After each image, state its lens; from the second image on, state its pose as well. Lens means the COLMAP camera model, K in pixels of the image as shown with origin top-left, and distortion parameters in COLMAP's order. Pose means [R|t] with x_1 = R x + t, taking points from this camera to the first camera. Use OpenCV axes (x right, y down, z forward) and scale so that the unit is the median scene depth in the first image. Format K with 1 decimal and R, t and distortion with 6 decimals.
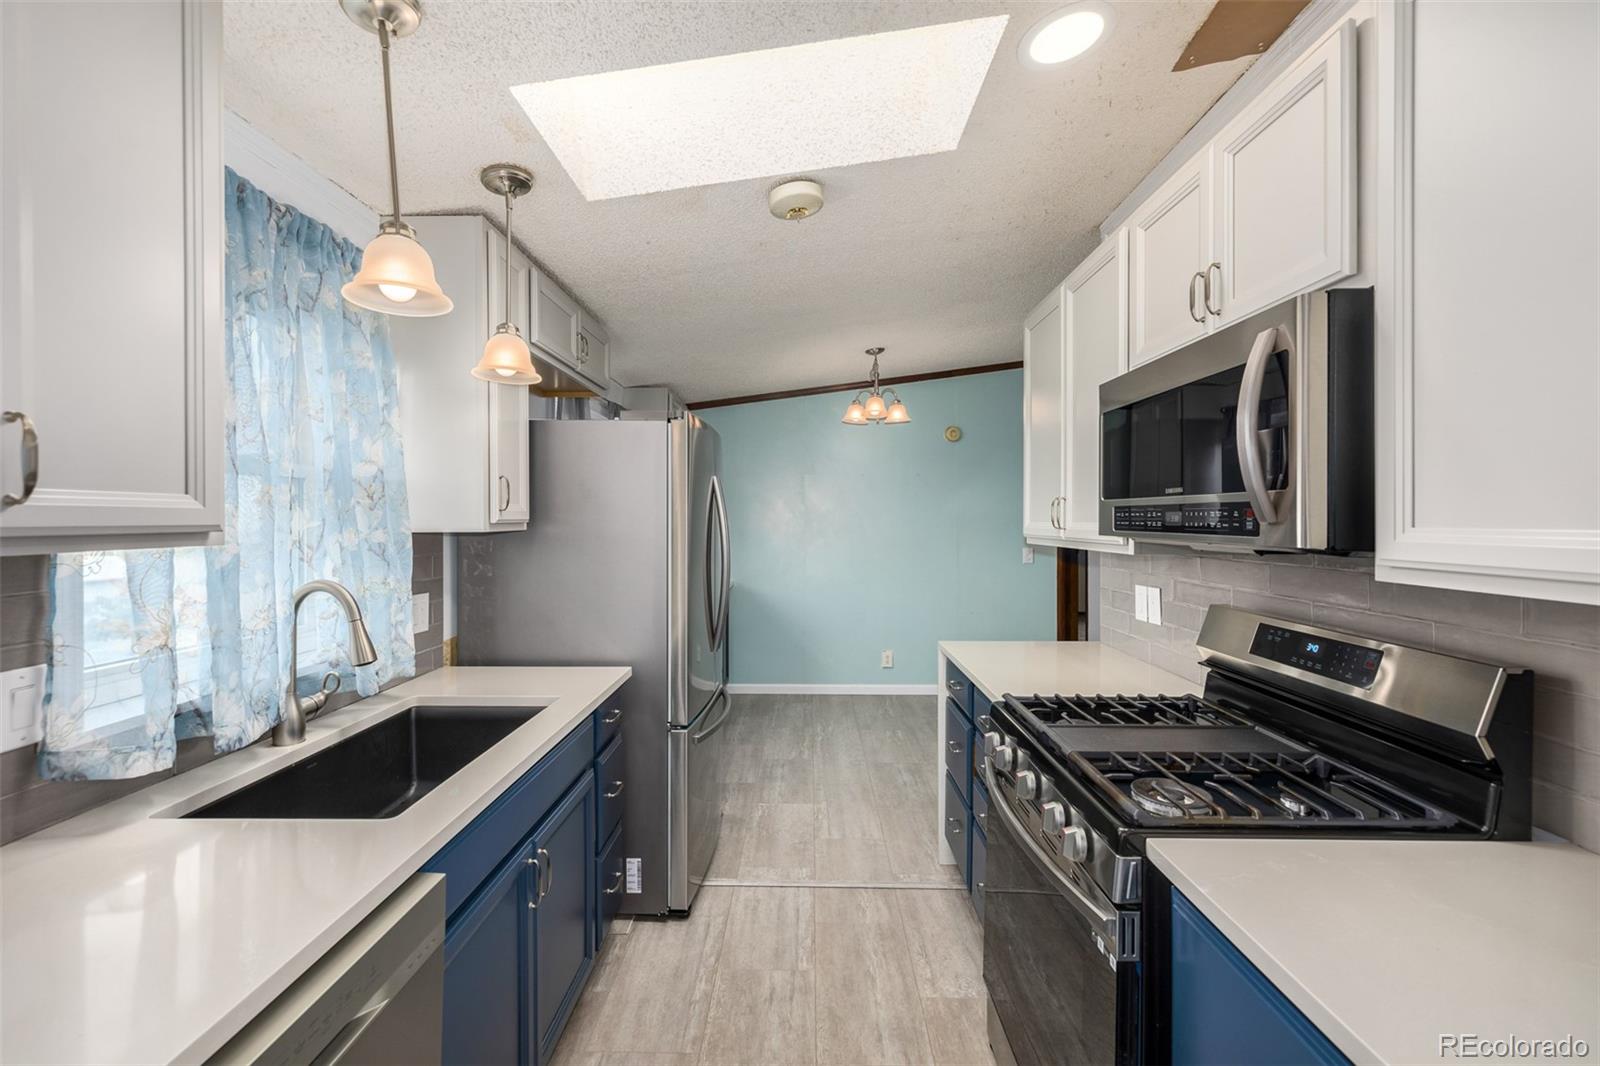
lens RADIAL K [[675.8, 0, 797.4], [0, 675.8, 524.1], [0, 0, 1]] dist [0.000089, -0.000331]
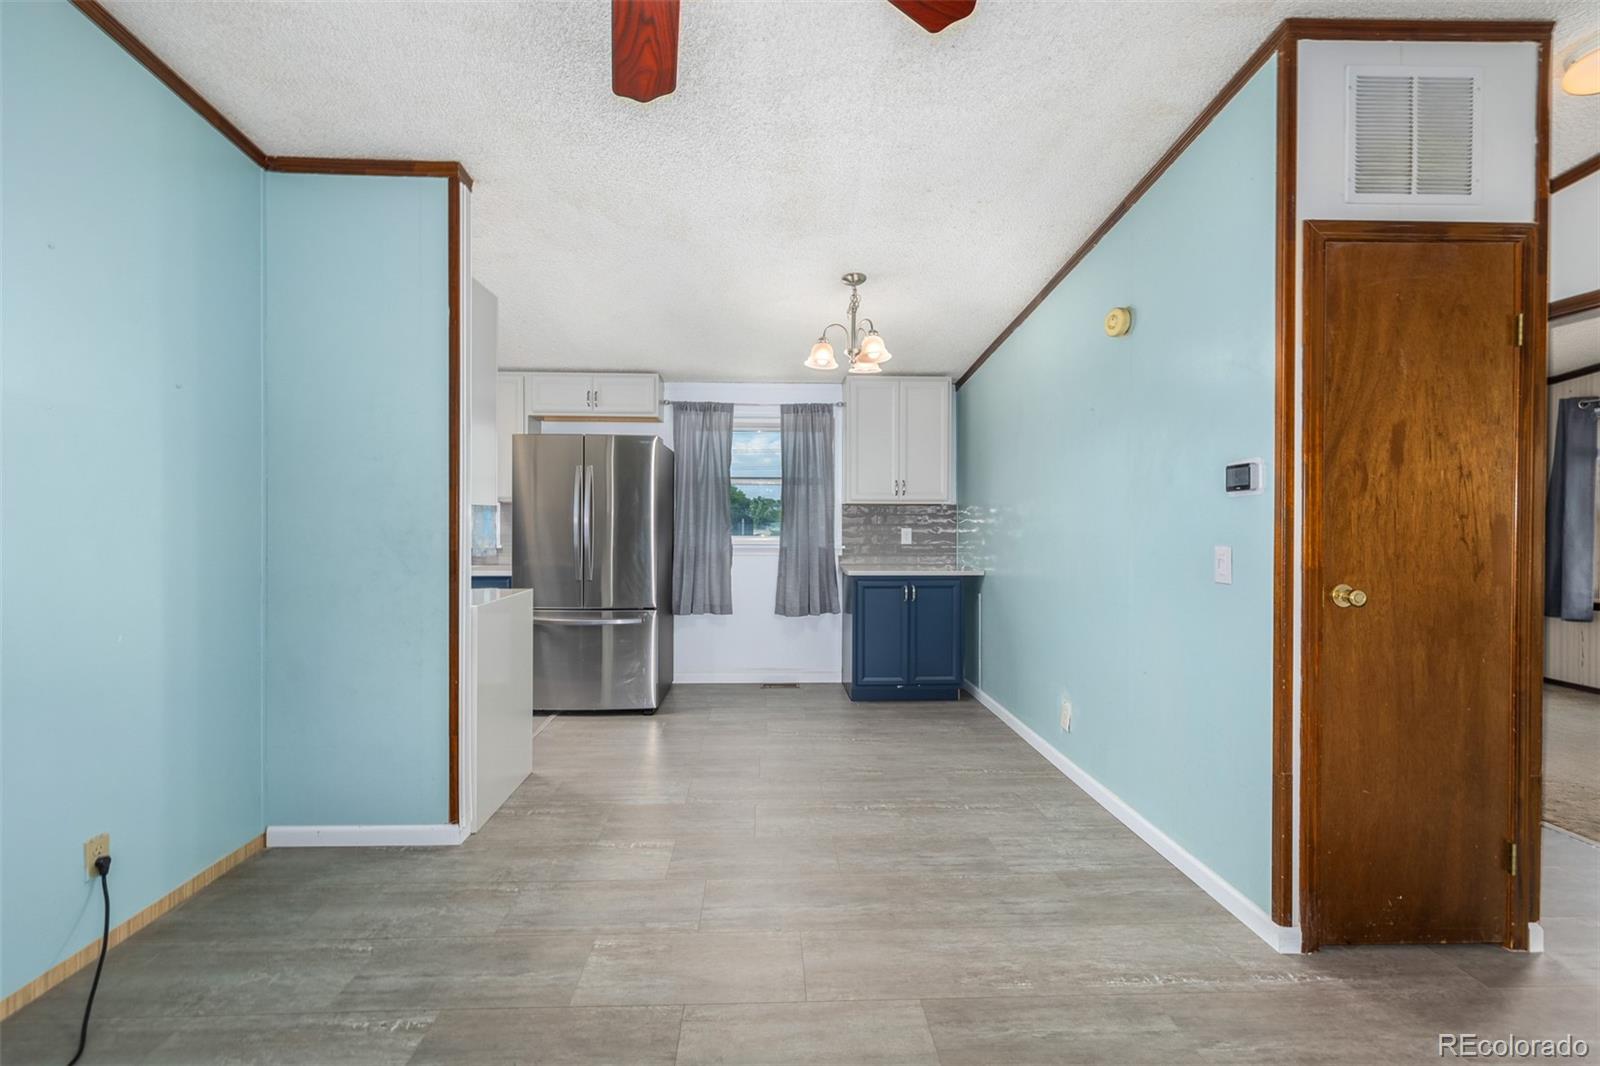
lens RADIAL K [[676.9, 0, 787.1], [0, 676.9, 519.6], [0, 0, 1]] dist [-0.000397, -0.000296]
pose [[0.049985, 0.005519, -0.998735, 1.651866], [-0.010077, 0.999937, 0.005022, 0.046770], [0.998699, 0.009813, 0.050038, 1.608056]]
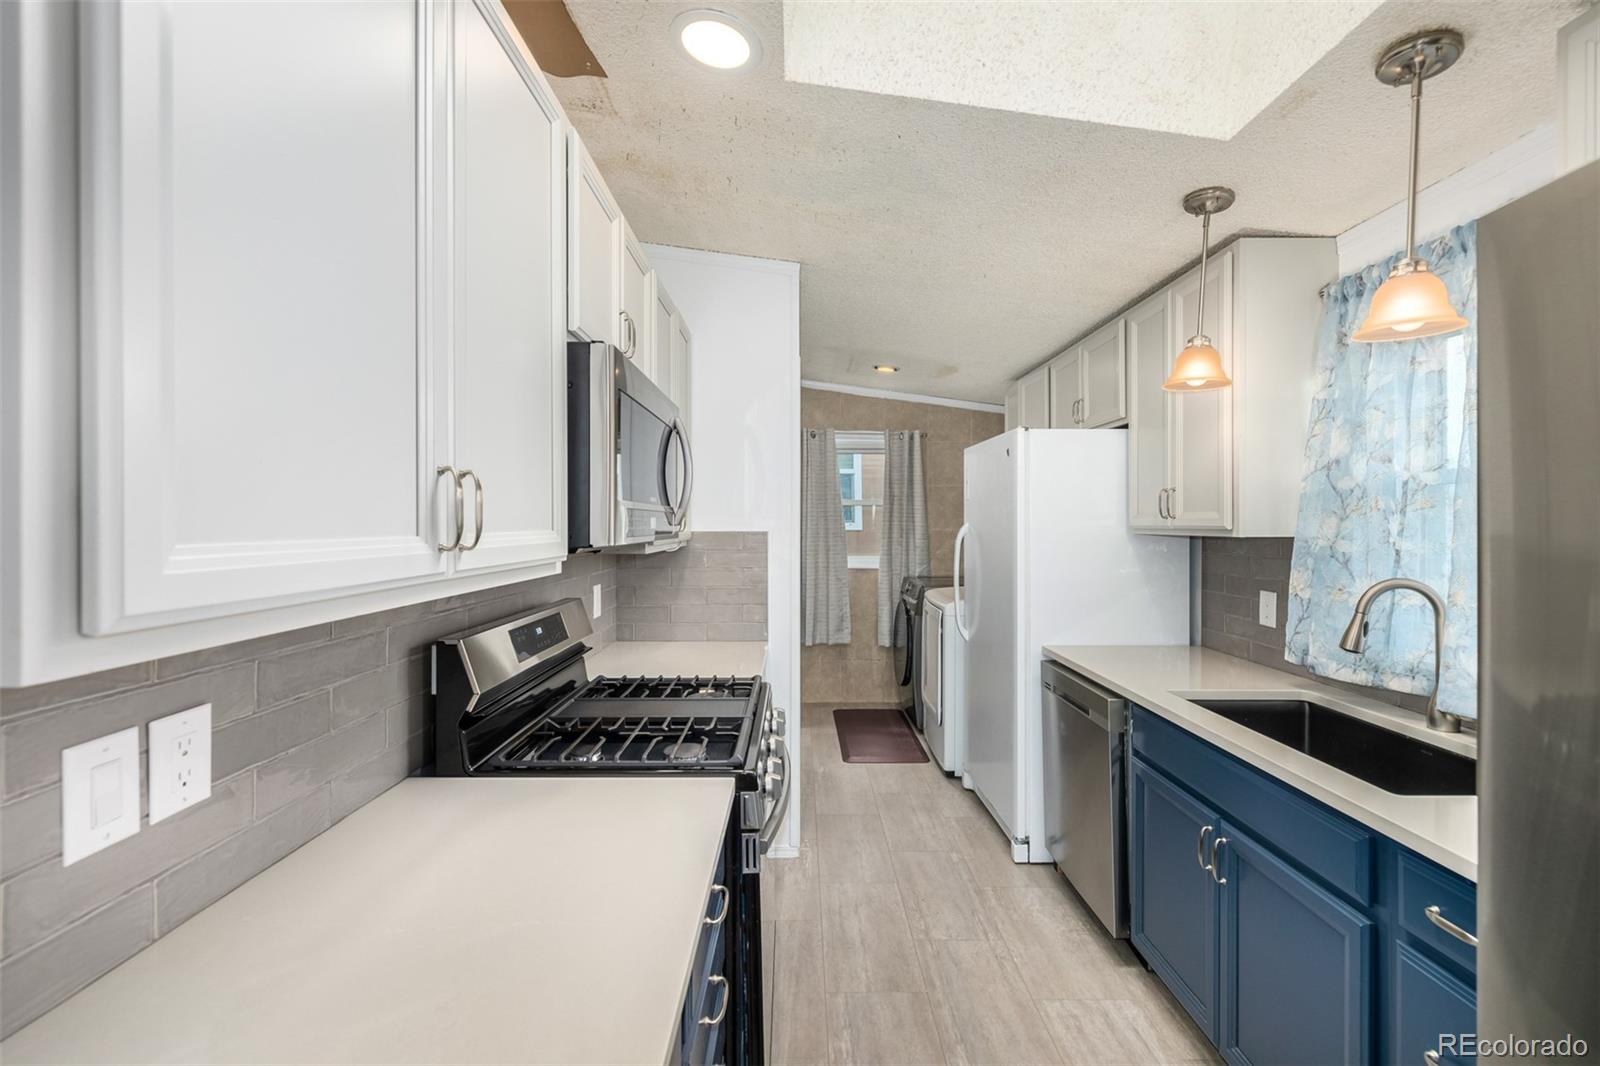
lens RADIAL K [[675.8, 0, 797.4], [0, 675.8, 524.1], [0, 0, 1]] dist [0.000089, -0.000331]
pose [[-0.999903, 0.000022, -0.013914, 0.189396], [-0.000098, 0.999963, 0.008650, -0.009327], [0.013914, 0.008650, -0.999866, 1.311192]]
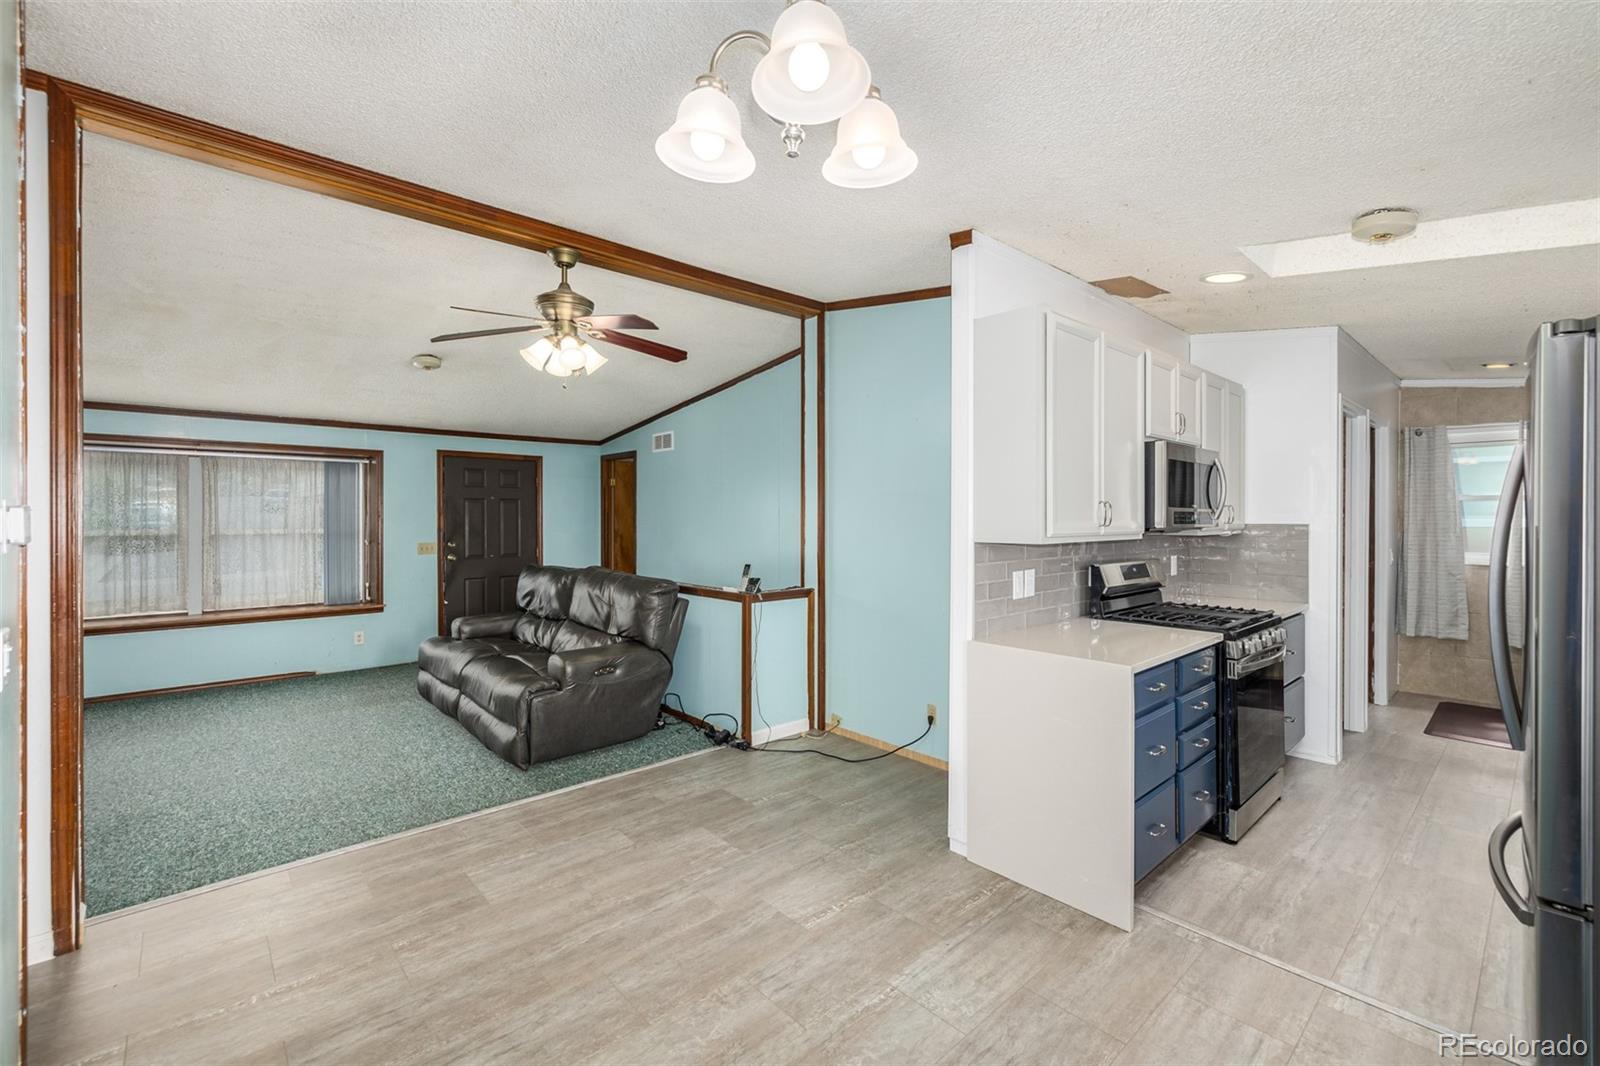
lens RADIAL K [[681.1, 0, 808.8], [0, 681.1, 521.4], [0, 0, 1]] dist [0.001048, 0.000201]
pose [[-0.685073, -0.003330, 0.728467, -0.148259], [0.005033, 0.999944, 0.009303, -0.015115], [-0.728457, 0.010040, -0.685018, 2.142520]]
